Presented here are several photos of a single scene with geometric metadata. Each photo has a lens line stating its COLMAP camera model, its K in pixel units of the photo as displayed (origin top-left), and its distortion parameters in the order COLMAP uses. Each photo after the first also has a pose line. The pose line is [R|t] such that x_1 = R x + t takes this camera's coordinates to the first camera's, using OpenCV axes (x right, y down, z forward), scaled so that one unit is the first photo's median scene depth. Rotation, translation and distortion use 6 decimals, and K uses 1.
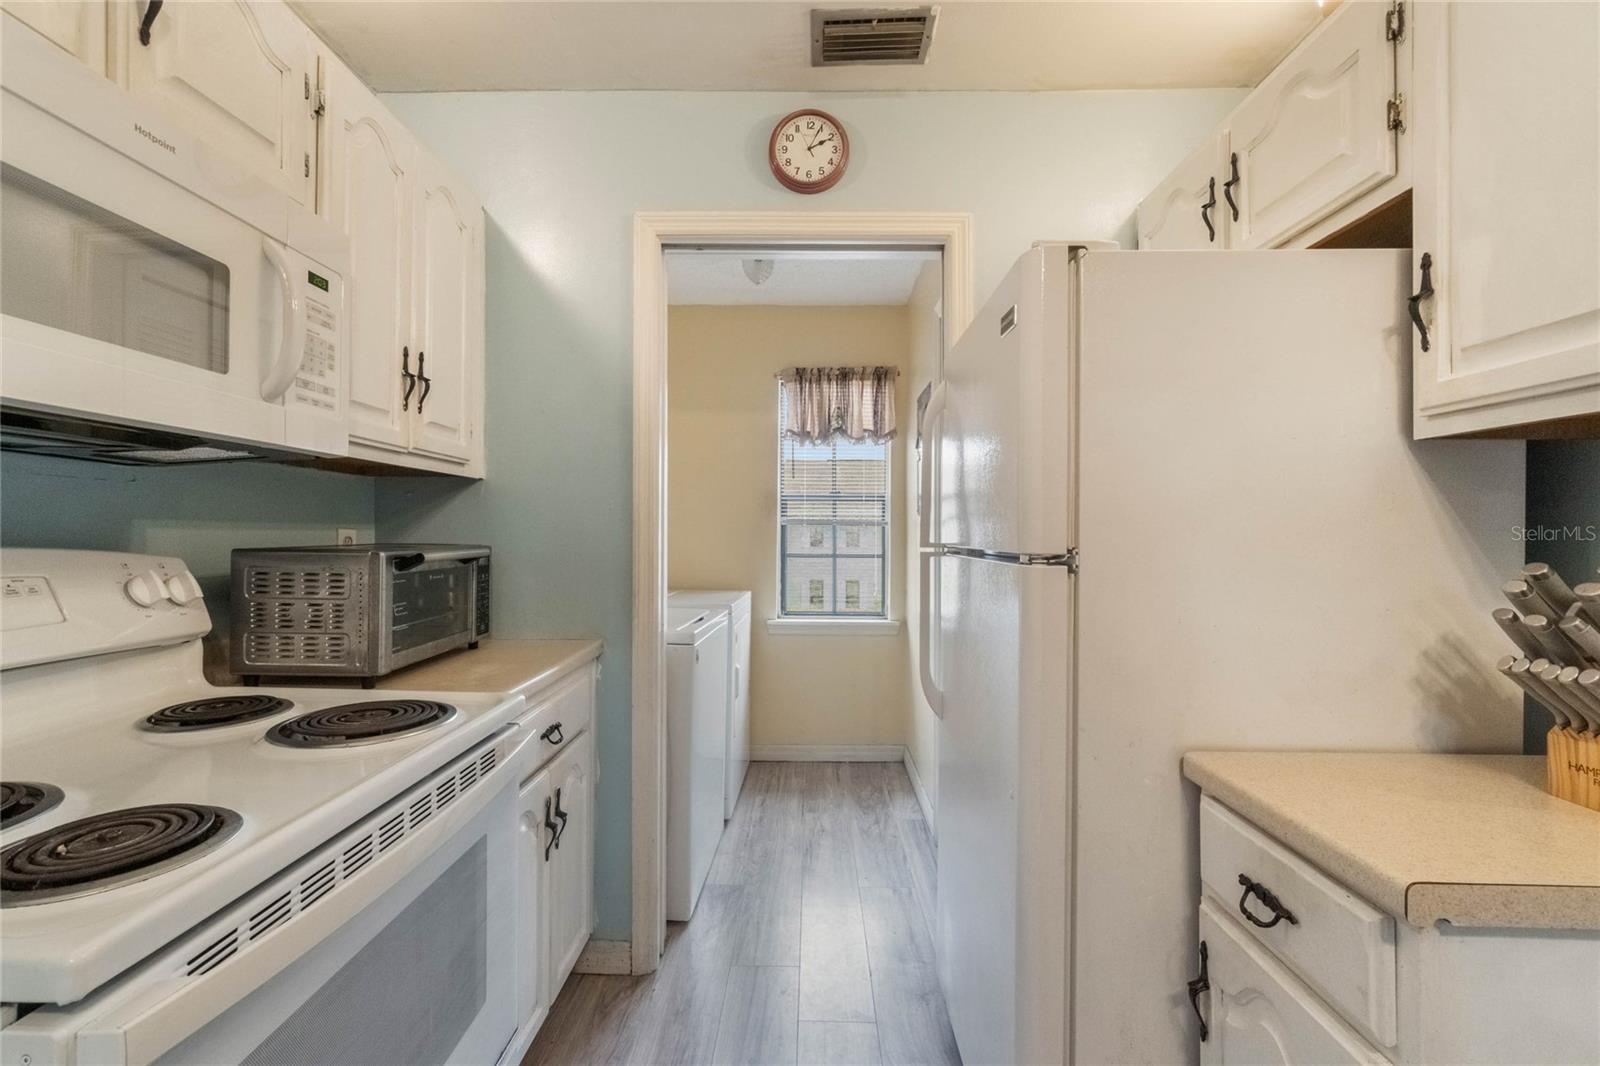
lens RADIAL K [[688.4, 0, 791.6], [0, 688.4, 530.3], [0, 0, 1]] dist [-0.007236, 0.002571]
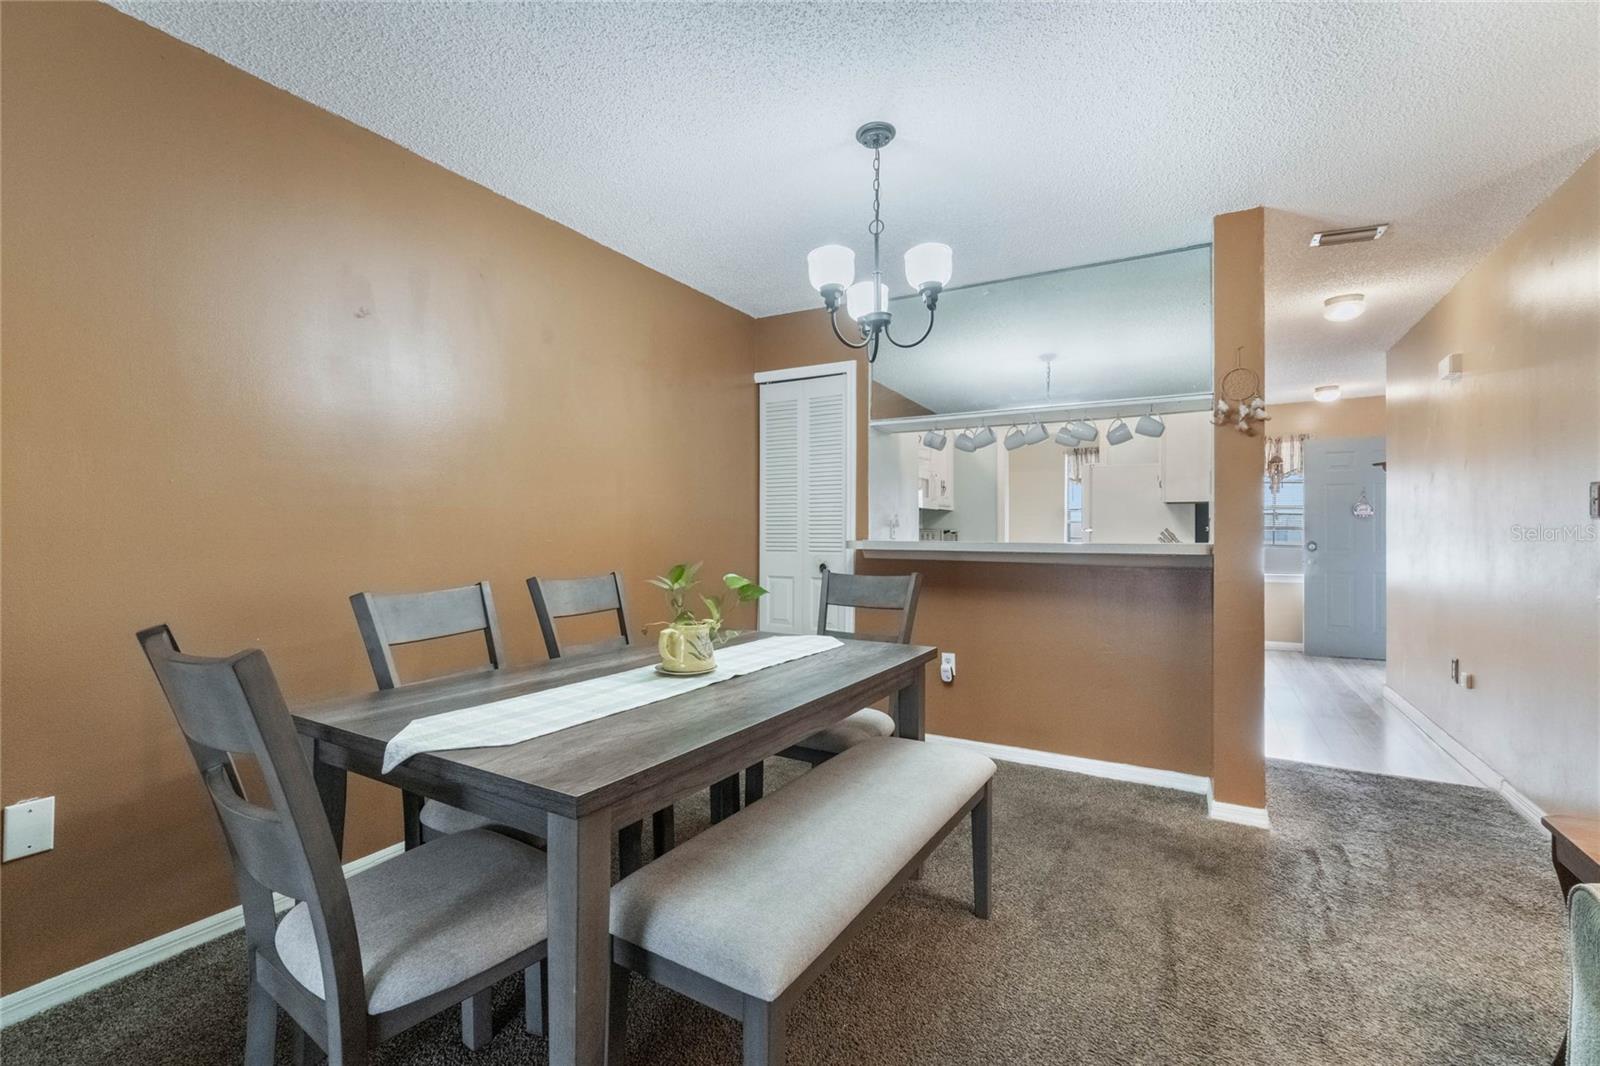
lens RADIAL K [[688.4, 0, 796.4], [0, 688.4, 532.5], [0, 0, 1]] dist [-0.007236, 0.002571]
pose [[0.881990, -0.002404, -0.471262, 0.288361], [0.003764, 0.999991, 0.001942, 0.014660], [0.471253, -0.003487, 0.881991, -1.451331]]
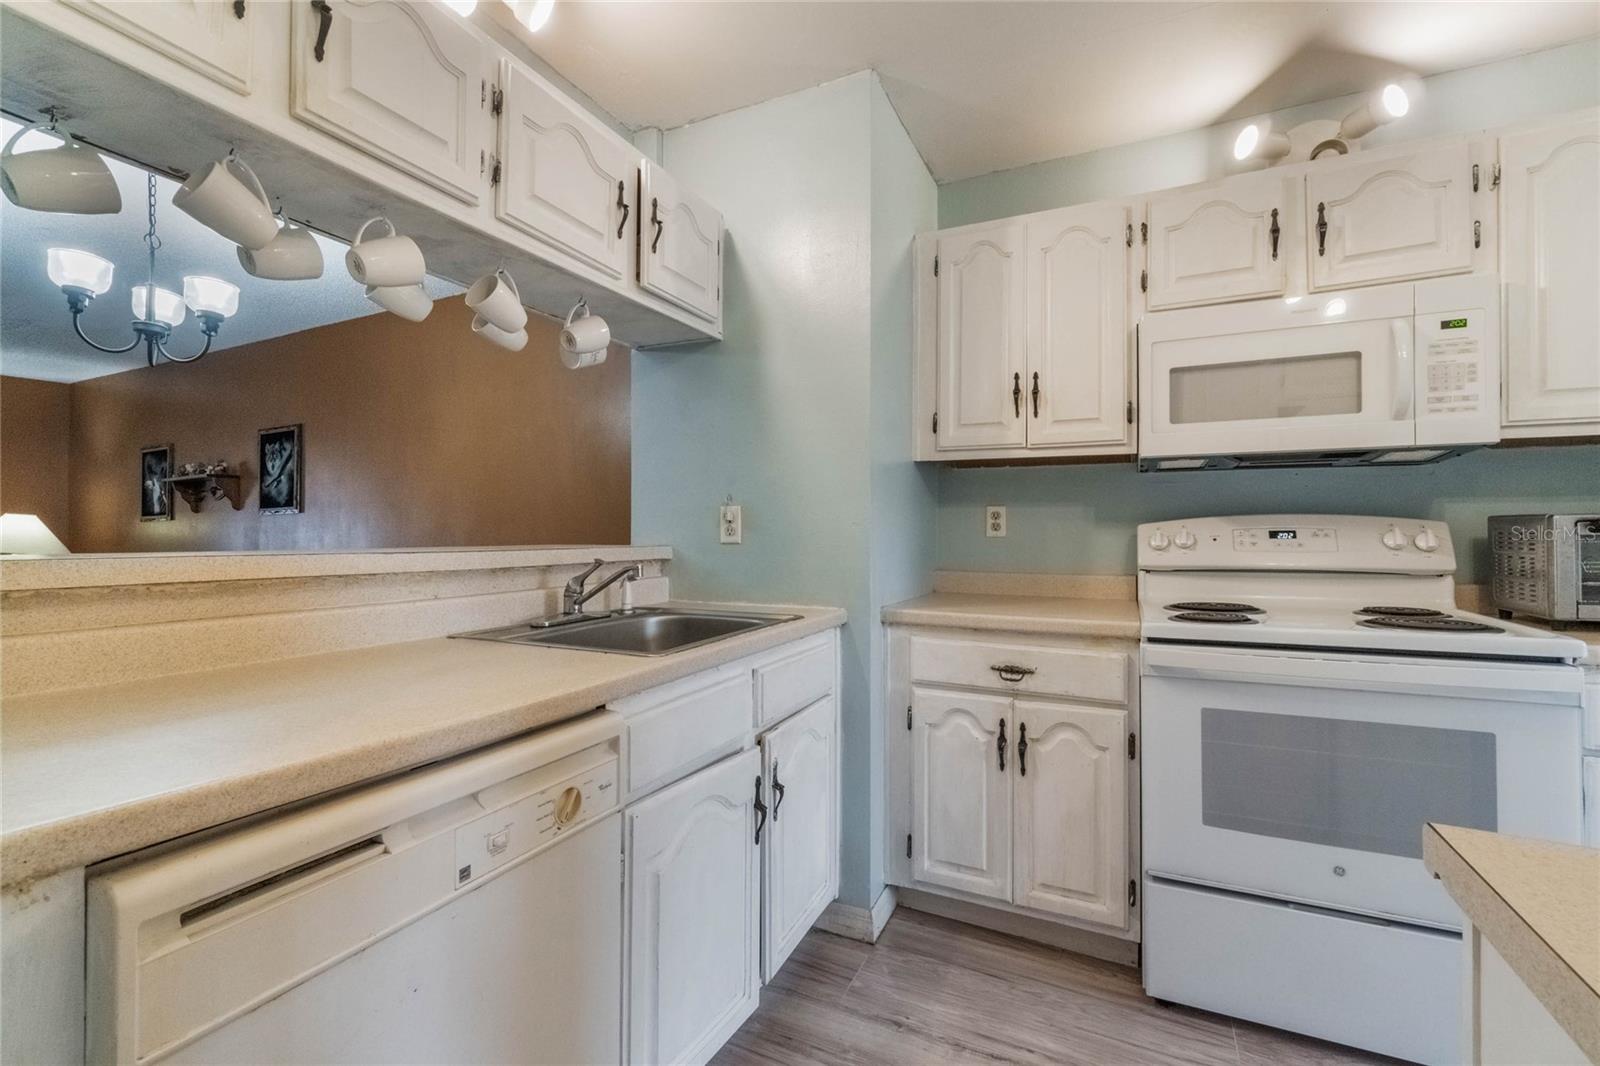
lens RADIAL K [[688.4, 0, 798.3], [0, 688.4, 529.6], [0, 0, 1]] dist [-0.007236, 0.002571]
pose [[-0.410778, -0.012601, -0.911648, 0.426054], [0.003031, 0.999880, -0.015187, 0.029767], [0.911730, -0.009002, -0.410691, 0.125508]]
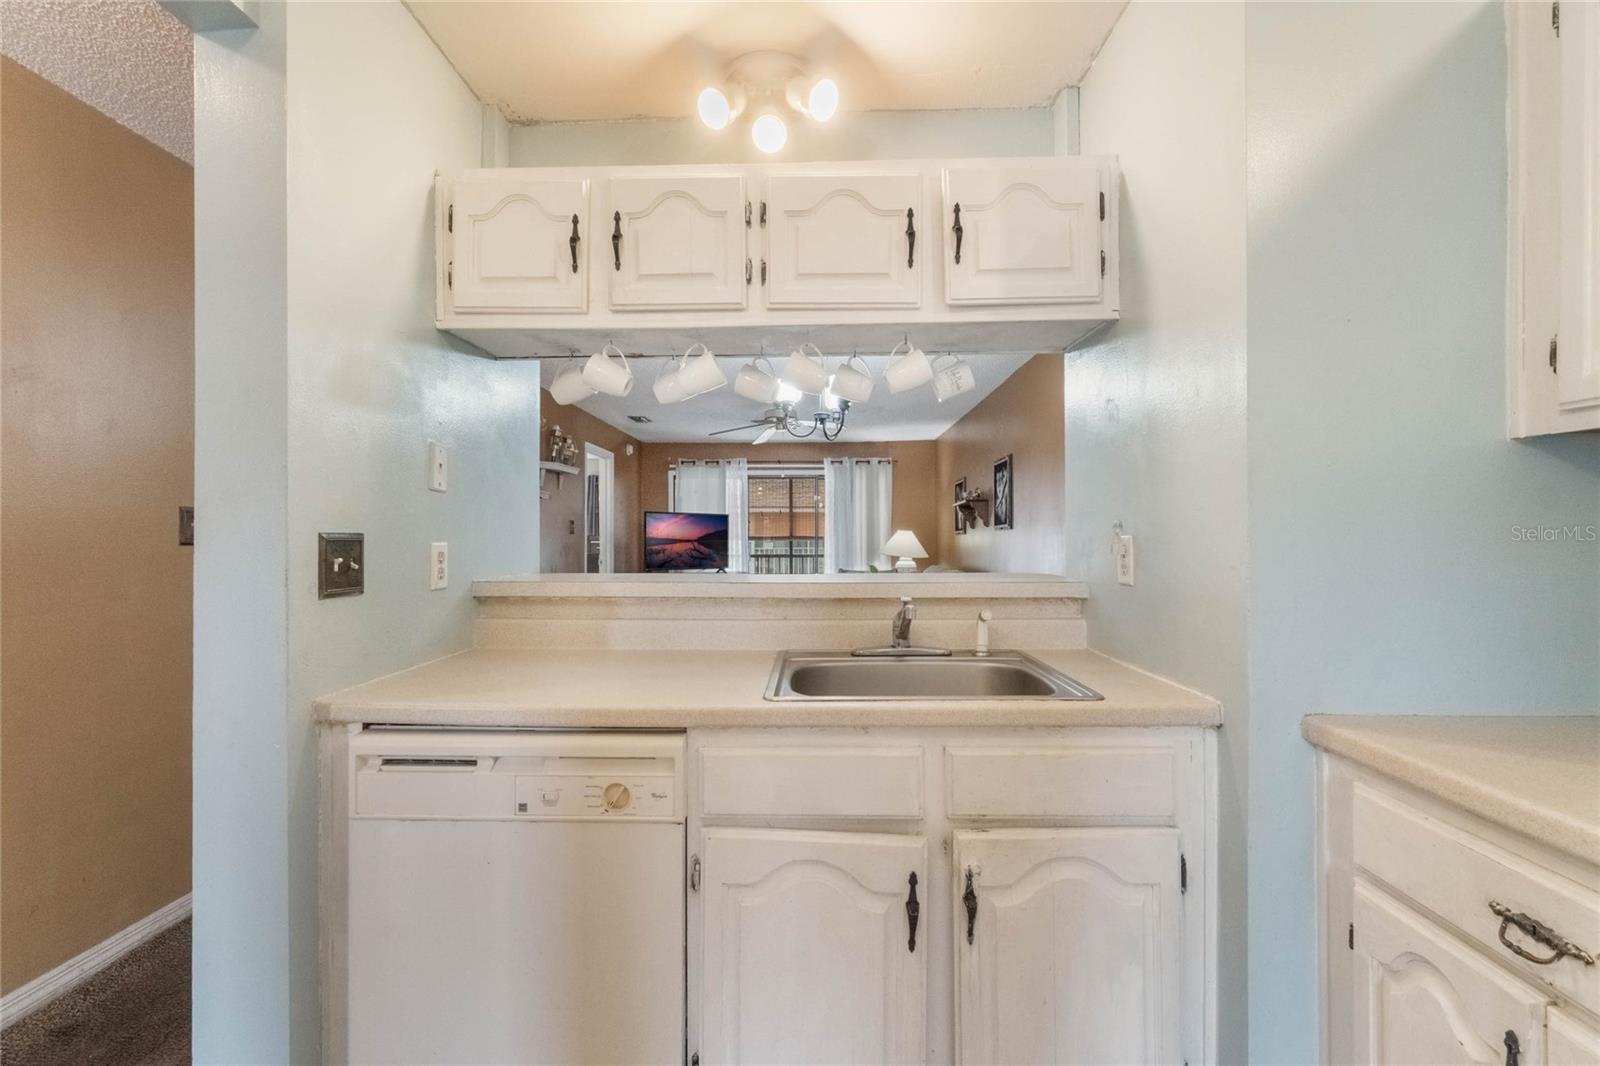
lens RADIAL K [[688.4, 0, 787.1], [0, 688.4, 532.5], [0, 0, 1]] dist [-0.007236, 0.002571]
pose [[-0.999974, -0.003339, 0.006343, 0.083043], [-0.003419, 0.999913, -0.012718, 0.001235], [-0.006300, -0.012739, -0.999899, 0.301402]]
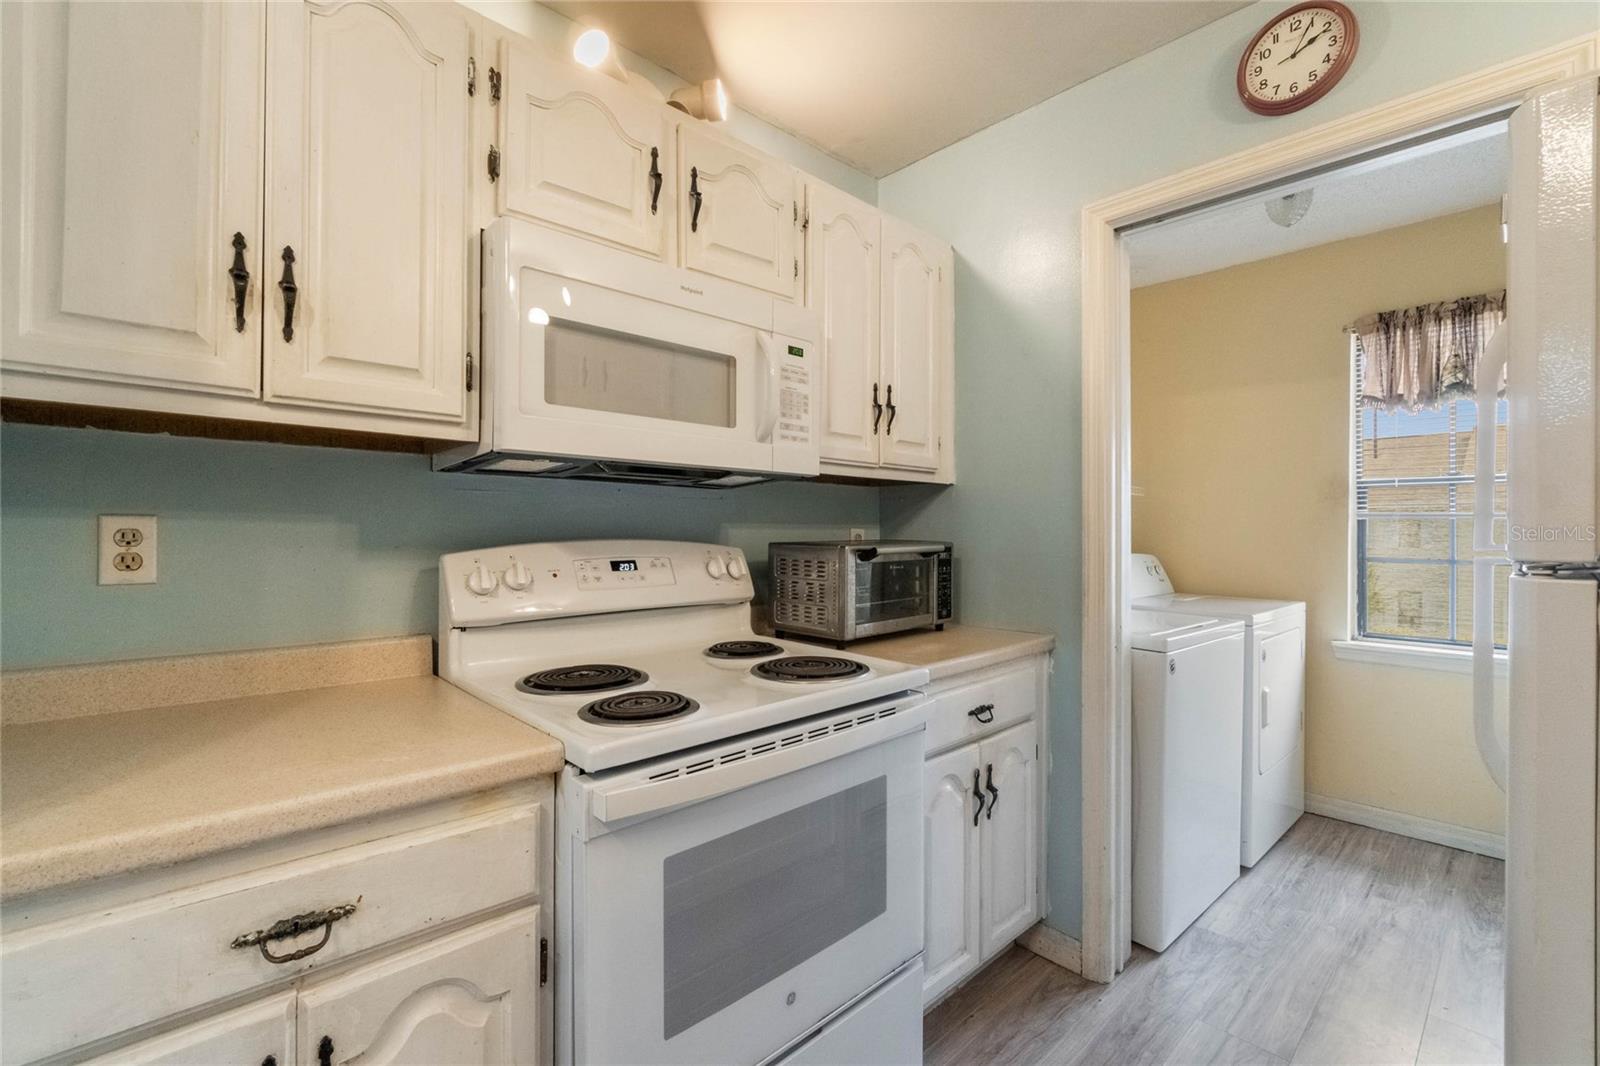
lens RADIAL K [[688.4, 0, 792.6], [0, 688.4, 530.9], [0, 0, 1]] dist [-0.007236, 0.002571]
pose [[0.697536, -0.002816, -0.716544, 0.113359], [0.005185, 0.999986, 0.001117, 0.000335], [0.716531, -0.004495, 0.697541, 0.006406]]
